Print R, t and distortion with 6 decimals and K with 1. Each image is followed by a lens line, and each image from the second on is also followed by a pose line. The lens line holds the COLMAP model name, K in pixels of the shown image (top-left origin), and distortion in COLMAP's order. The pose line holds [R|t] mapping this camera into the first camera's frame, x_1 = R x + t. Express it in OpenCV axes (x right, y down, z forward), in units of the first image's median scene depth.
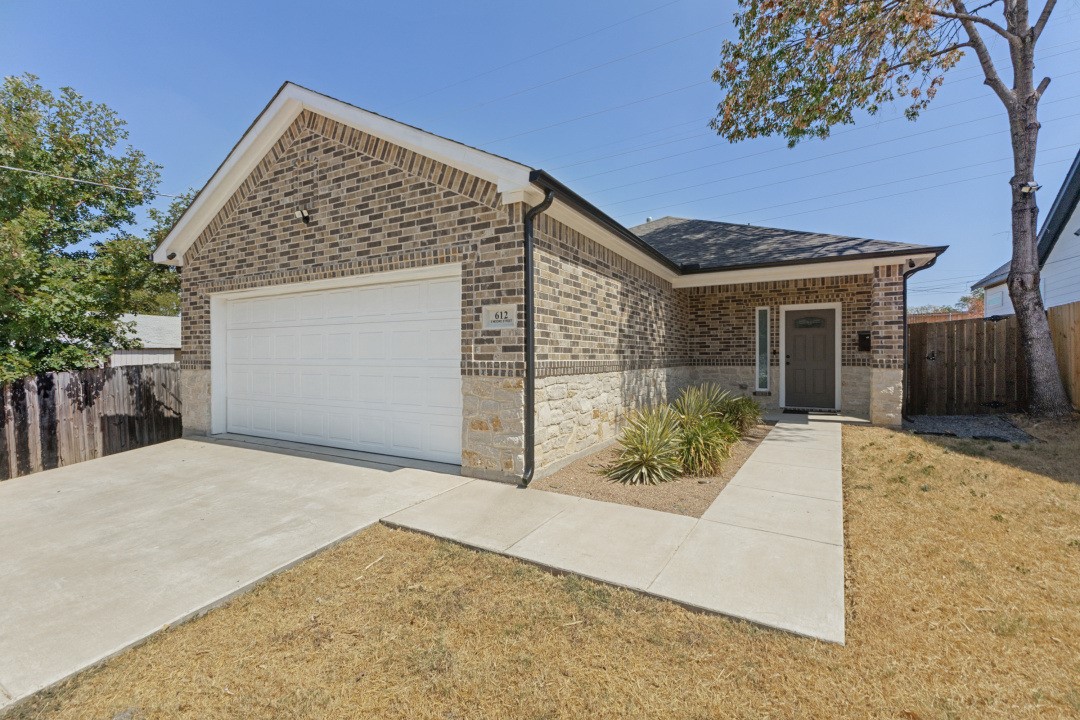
lens RADIAL K [[468.1, 0, 539.7], [0, 468.1, 357.3], [0, 0, 1]] dist [0.012143, -0.000865]
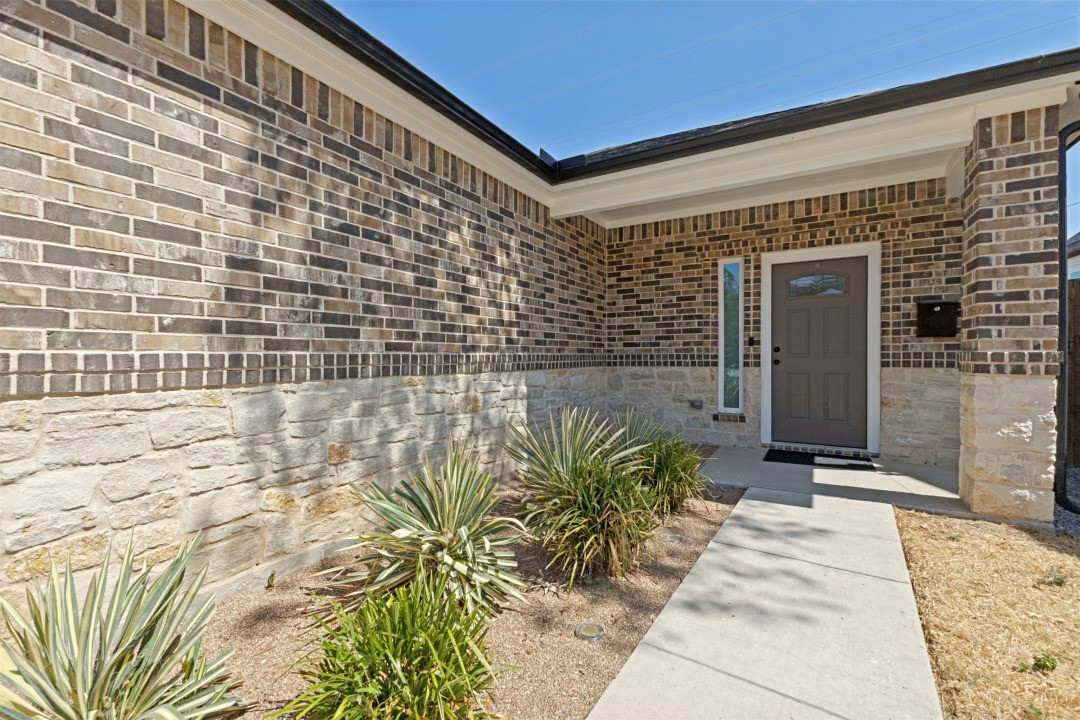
lens RADIAL K [[468.1, 0, 539.7], [0, 468.1, 357.3], [0, 0, 1]] dist [0.012143, -0.000865]
pose [[0.999825, -0.001075, -0.018700, 0.289478], [0.001130, 0.999995, 0.002951, 0.006141], [0.018696, -0.002971, 0.999821, 0.495409]]
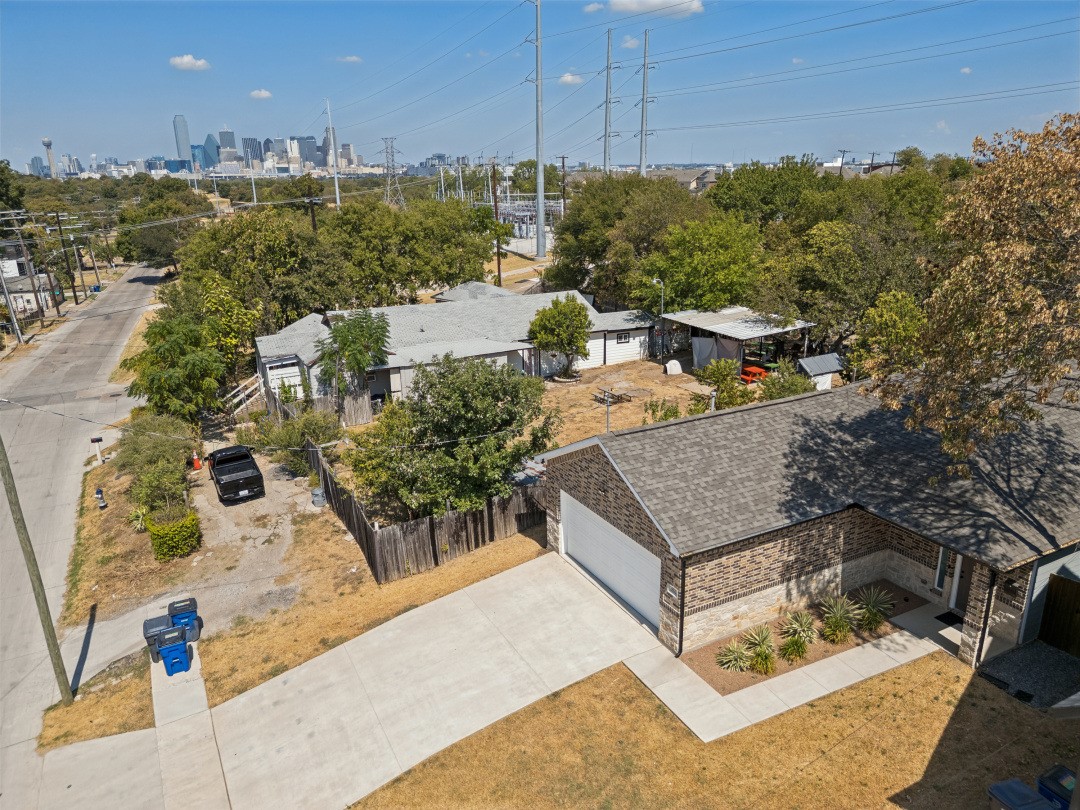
lens RADIAL K [[751.7, 0, 540.0], [0, 751.7, 405.0], [0, 0, 1]] dist [0.085820, -0.084310]
pose [[0.845360, 0.146728, -0.513651, 0.603385], [0.012121, 0.956023, 0.293043, -1.081576], [0.534059, -0.253953, 0.806405, -1.143214]]
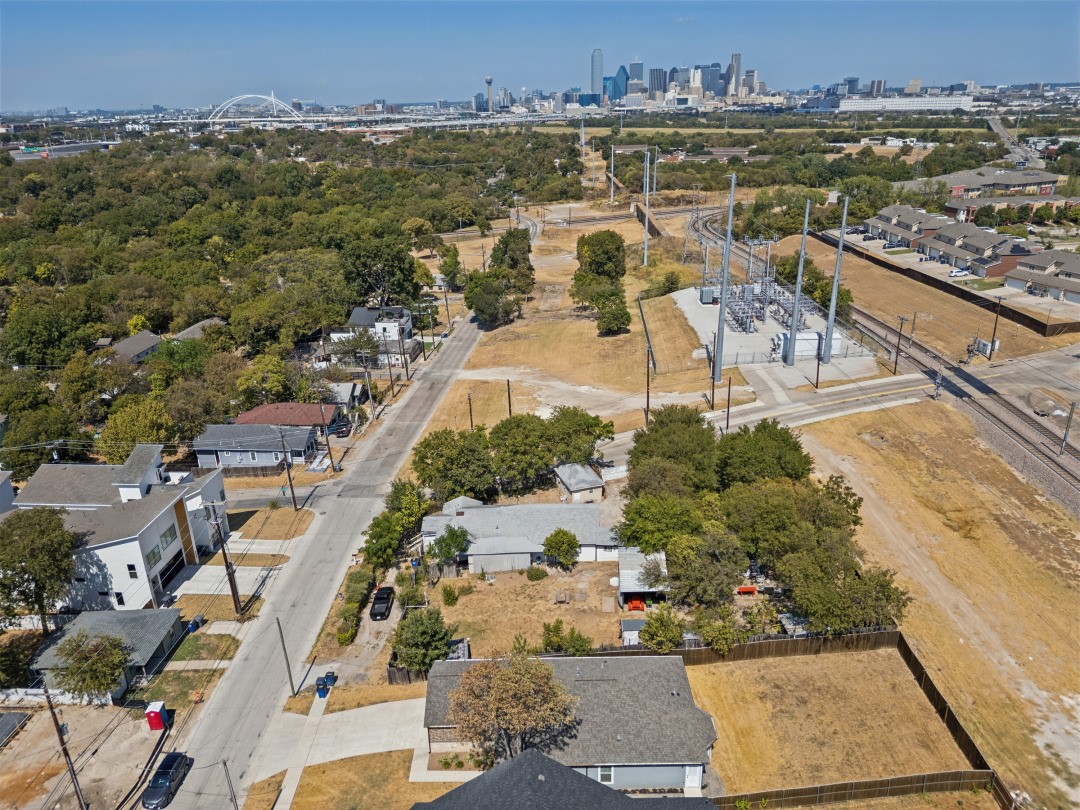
lens RADIAL K [[751.7, 0, 540.0], [0, 751.7, 405.0], [0, 0, 1]] dist [0.085820, -0.084310]
pose [[0.496814, 0.311299, -0.810104, 4.717105], [0.017385, 0.929696, 0.367917, -4.918051], [0.867683, -0.196870, 0.456474, -1.058715]]
